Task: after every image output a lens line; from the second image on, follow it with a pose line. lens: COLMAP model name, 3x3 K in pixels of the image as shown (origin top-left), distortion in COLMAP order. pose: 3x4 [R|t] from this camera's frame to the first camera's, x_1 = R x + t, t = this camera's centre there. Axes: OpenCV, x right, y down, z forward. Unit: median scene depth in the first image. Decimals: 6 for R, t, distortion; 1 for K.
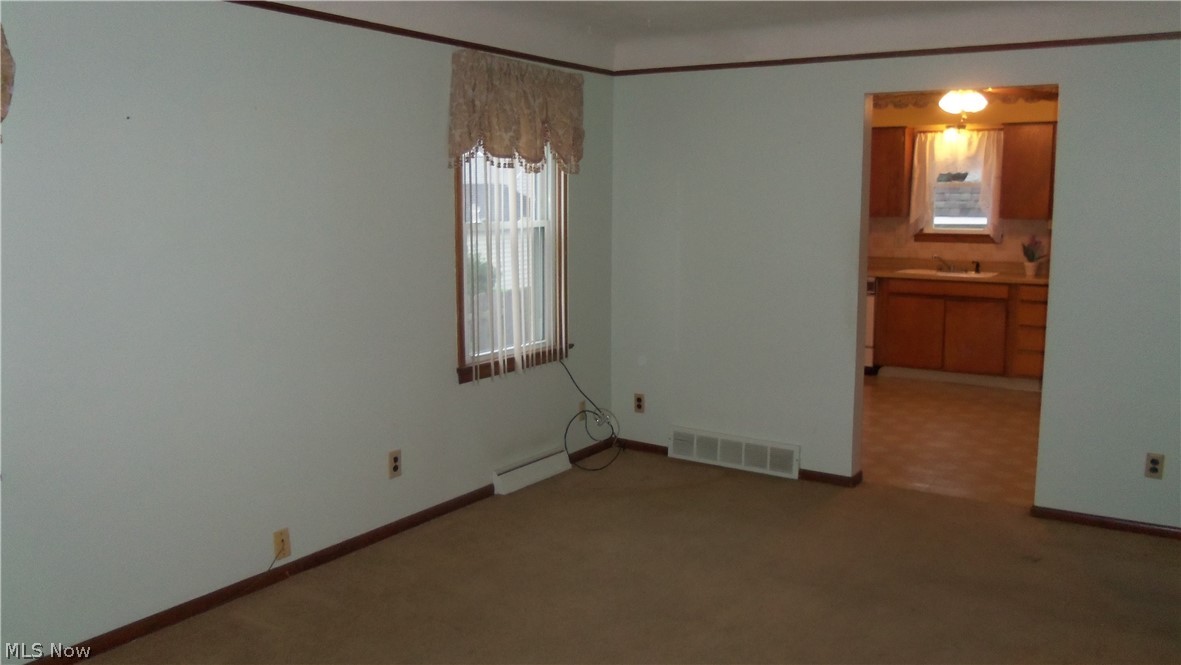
lens RADIAL K [[975.0, 0, 589.3], [0, 975.0, 326.0], [0, 0, 1]] dist [-0.029714, -0.003449]
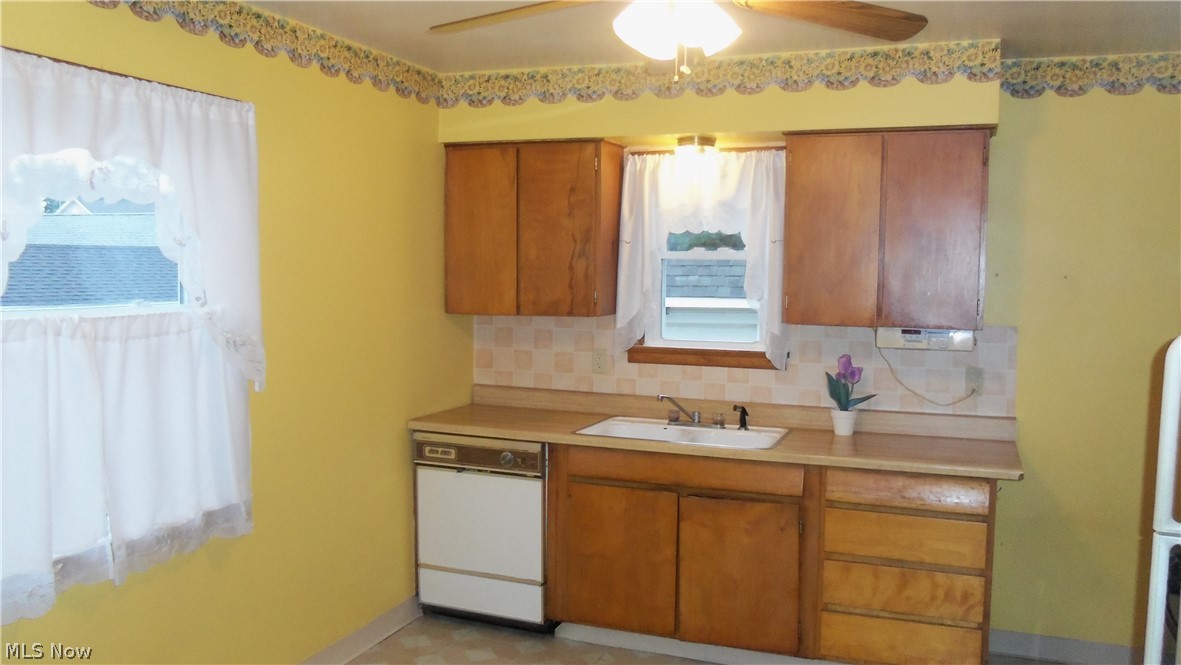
lens RADIAL K [[975.0, 0, 591.3], [0, 975.0, 337.7], [0, 0, 1]] dist [-0.029714, -0.003449]
pose [[0.979486, -0.001032, 0.201509, 0.220595], [0.014254, 0.997837, -0.064171, -0.070534], [-0.201007, 0.065727, 0.977382, 0.517717]]
